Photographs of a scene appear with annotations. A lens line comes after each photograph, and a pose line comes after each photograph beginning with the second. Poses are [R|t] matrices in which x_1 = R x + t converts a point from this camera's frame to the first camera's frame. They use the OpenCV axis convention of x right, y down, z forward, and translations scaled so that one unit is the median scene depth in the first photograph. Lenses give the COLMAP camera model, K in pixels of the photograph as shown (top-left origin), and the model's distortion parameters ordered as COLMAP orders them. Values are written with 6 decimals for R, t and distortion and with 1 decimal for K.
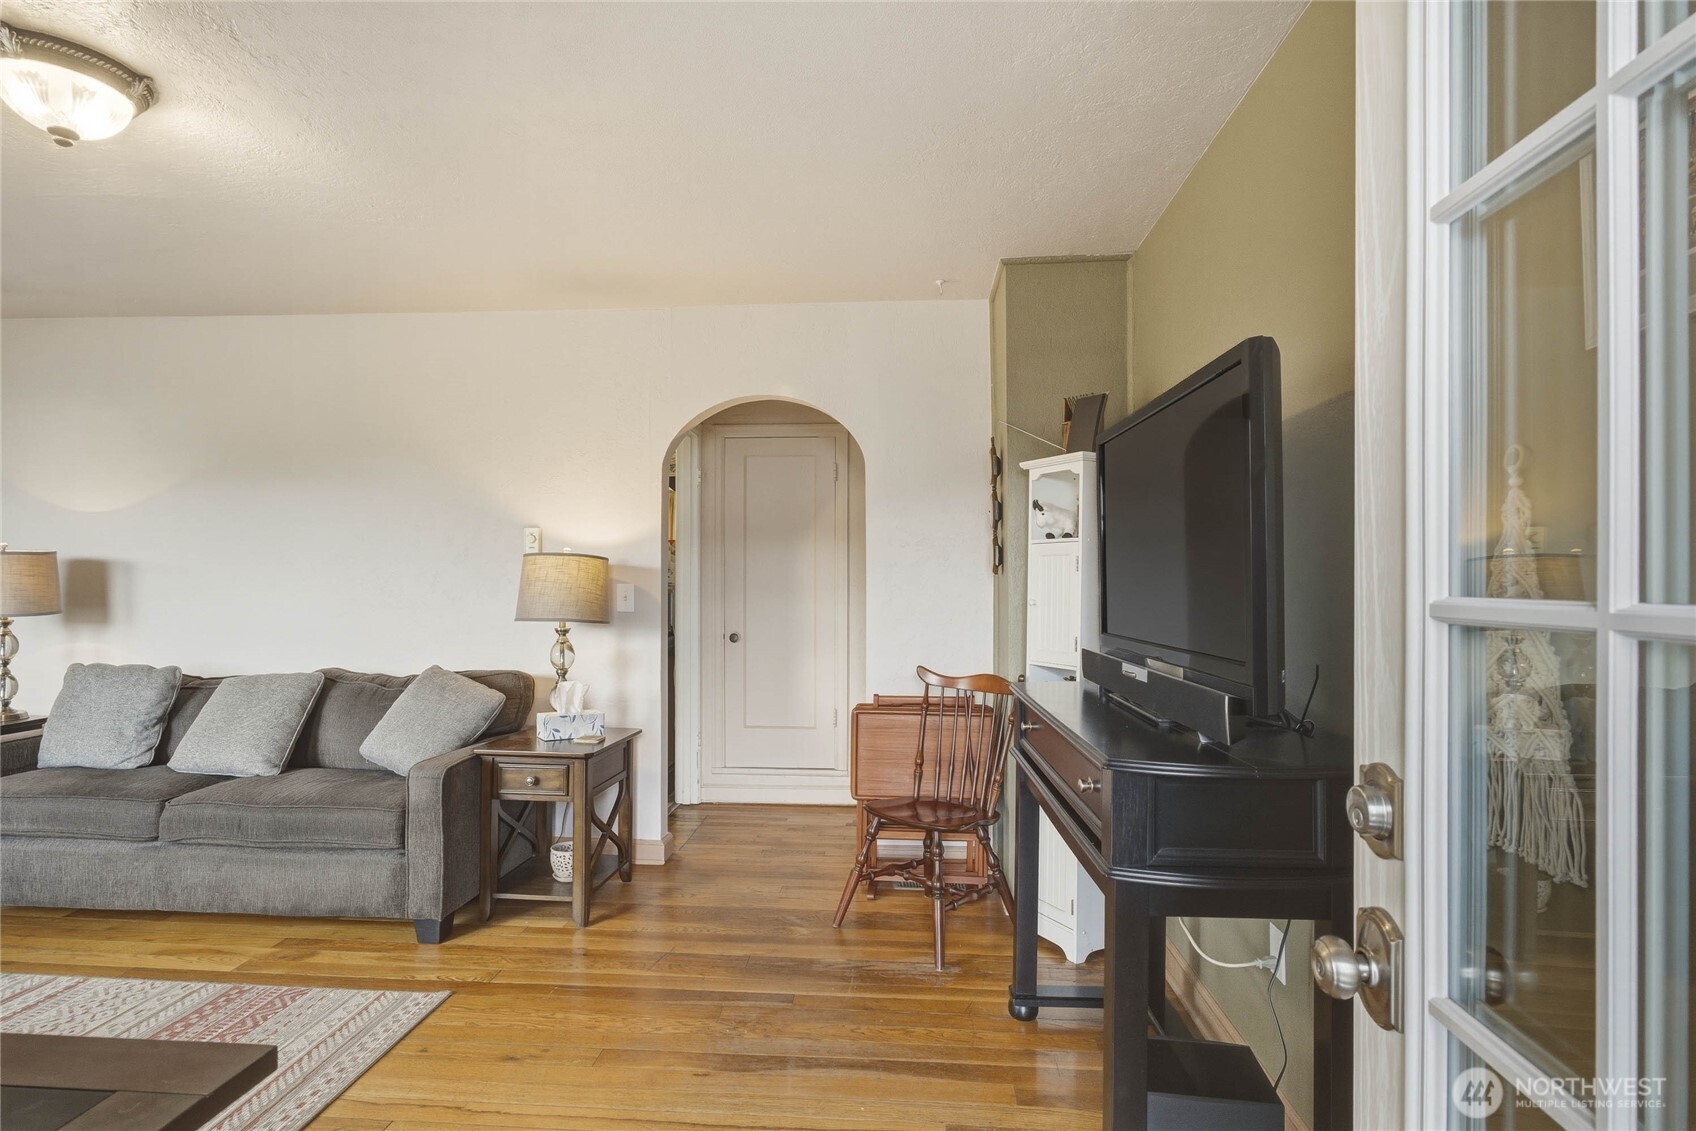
lens RADIAL K [[869.1, 0, 842.2], [0, 869.1, 572.7], [0, 0, 1]] dist [-0.004411, 0.001438]
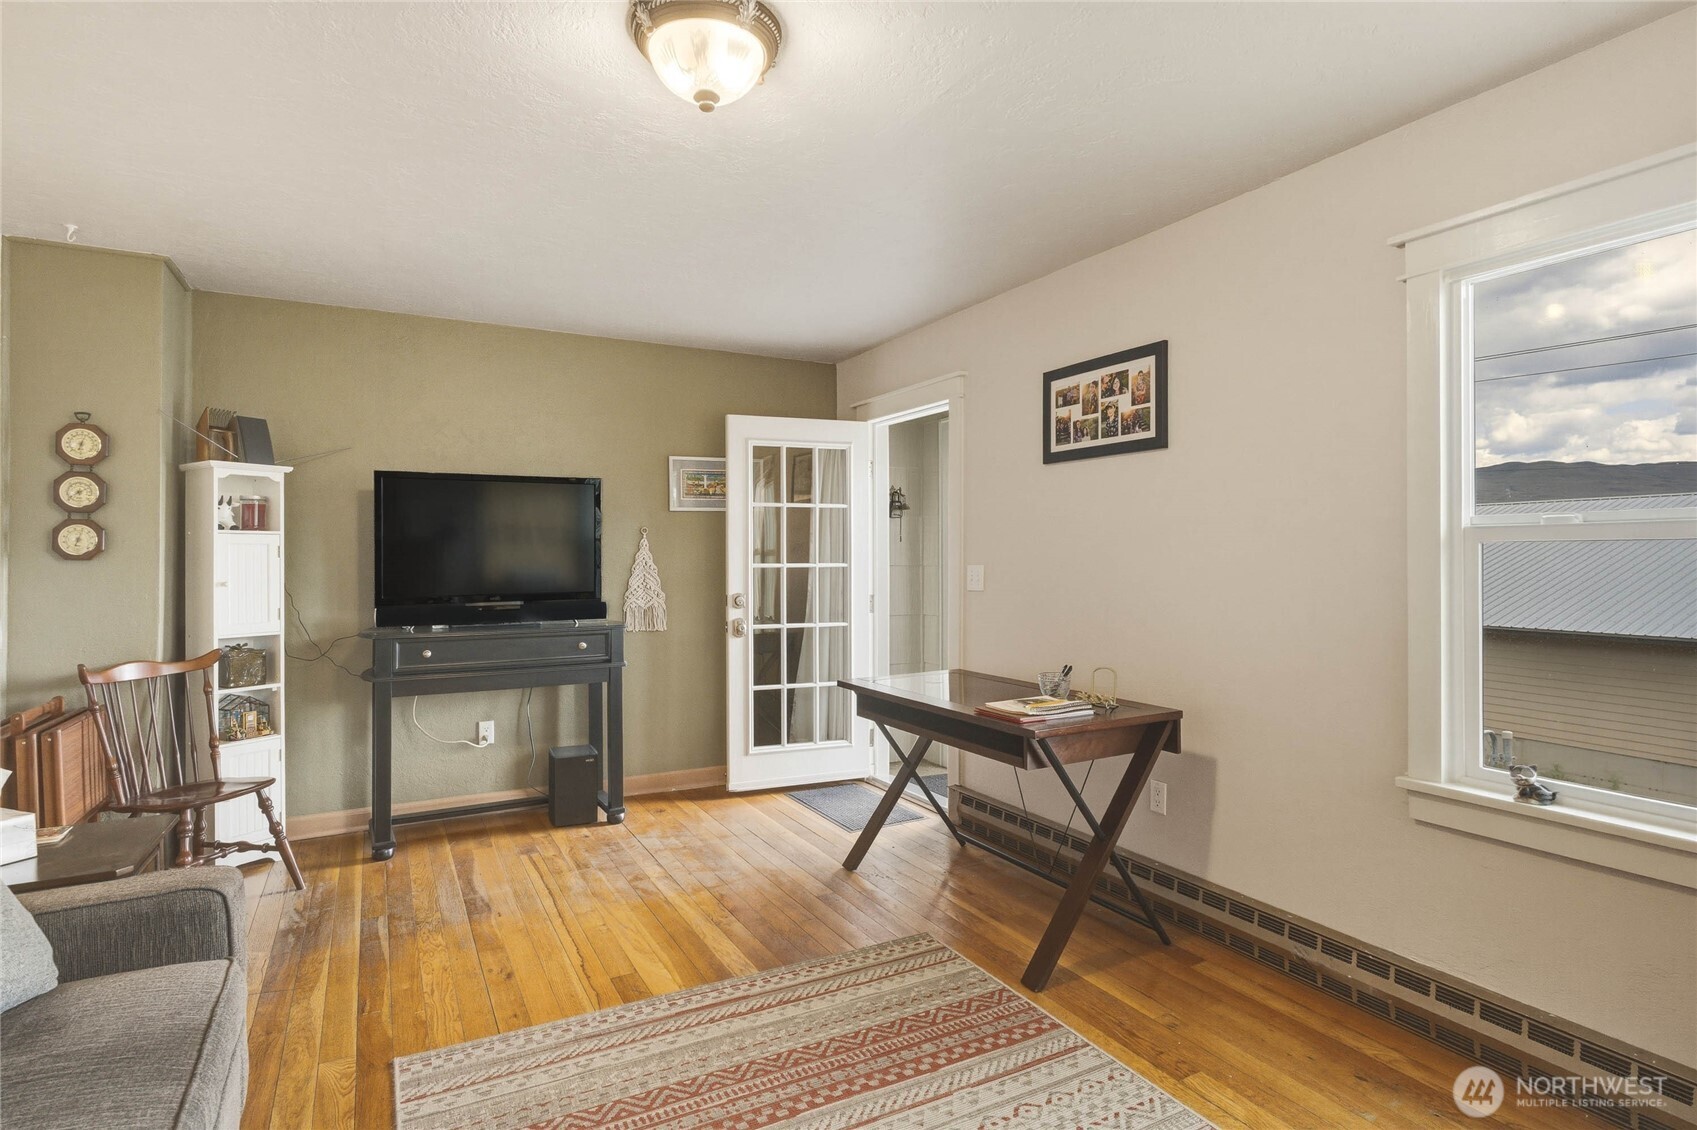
lens RADIAL K [[869.6, 0, 836.5], [0, 869.6, 560.7], [0, 0, 1]] dist [-0.004411, 0.001438]
pose [[-0.535959, -0.001444, 0.844243, -1.112453], [-0.005228, 0.999985, -0.001609, 0.000601], [-0.844228, -0.005276, -0.535959, 0.872806]]
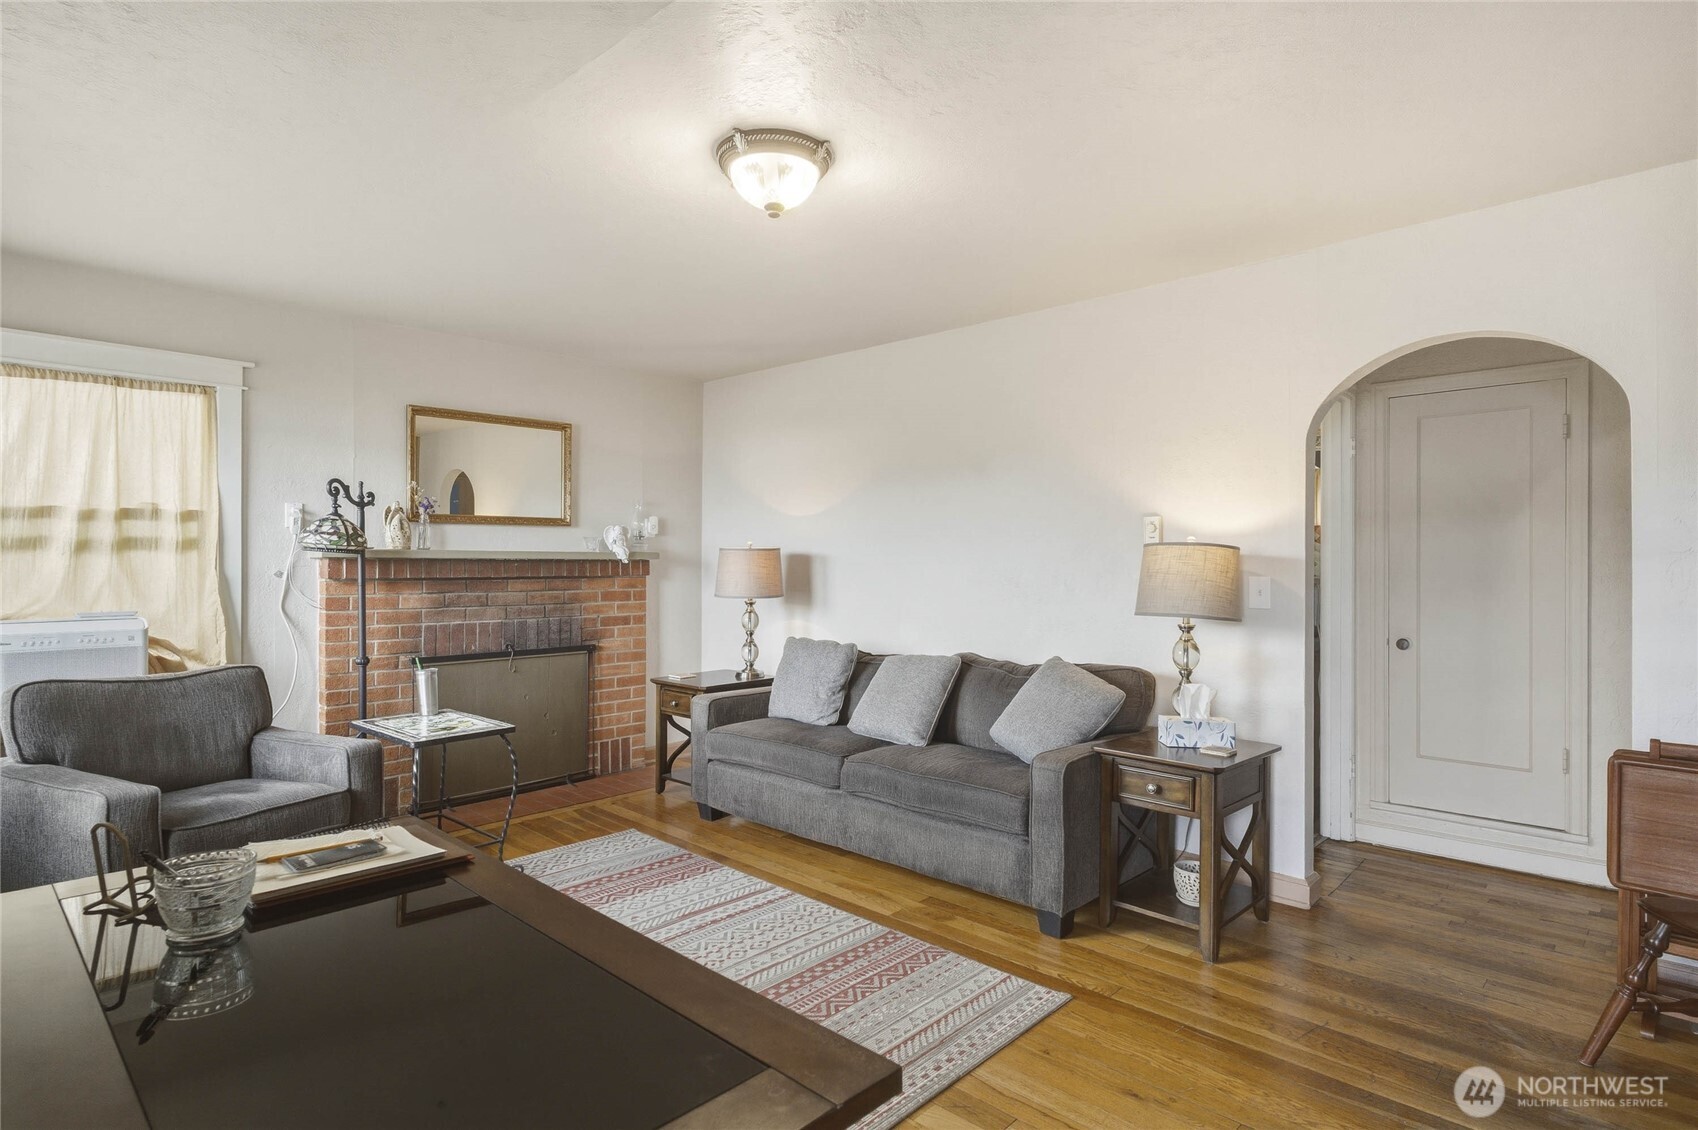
lens RADIAL K [[870.1, 0, 841.5], [0, 870.1, 570.6], [0, 0, 1]] dist [-0.004411, 0.001438]
pose [[0.777400, 0.002616, -0.629001, -0.032172], [0.002083, 0.999975, 0.006734, -0.000226], [0.629003, -0.006545, 0.777375, 0.067120]]
